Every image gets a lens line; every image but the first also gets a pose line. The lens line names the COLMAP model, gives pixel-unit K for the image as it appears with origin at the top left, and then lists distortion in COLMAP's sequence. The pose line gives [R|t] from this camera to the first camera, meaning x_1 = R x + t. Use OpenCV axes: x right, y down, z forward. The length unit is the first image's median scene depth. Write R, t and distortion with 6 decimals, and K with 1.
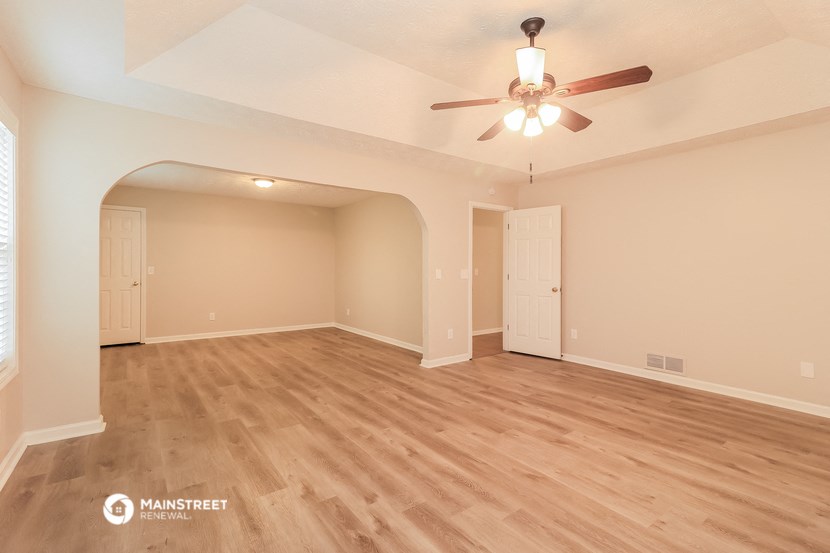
lens RADIAL K [[399.0, 0, 412.1], [0, 399.0, 269.7], [0, 0, 1]] dist [-0.000914, -0.000500]
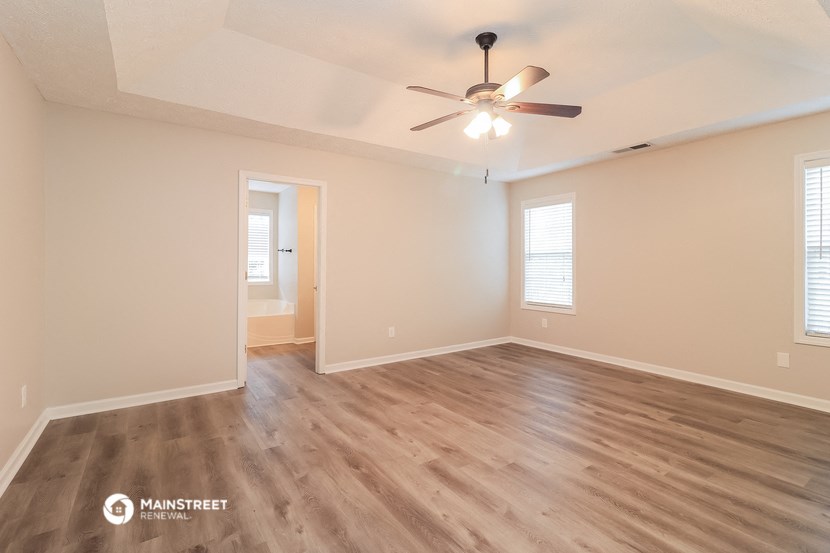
lens RADIAL K [[399.0, 0, 412.1], [0, 399.0, 269.7], [0, 0, 1]] dist [-0.000914, -0.000500]
pose [[-0.999547, -0.003896, 0.029837, 0.442655], [-0.003400, 0.999855, 0.016683, 0.000793], [-0.029898, 0.016574, -0.999416, 1.983735]]
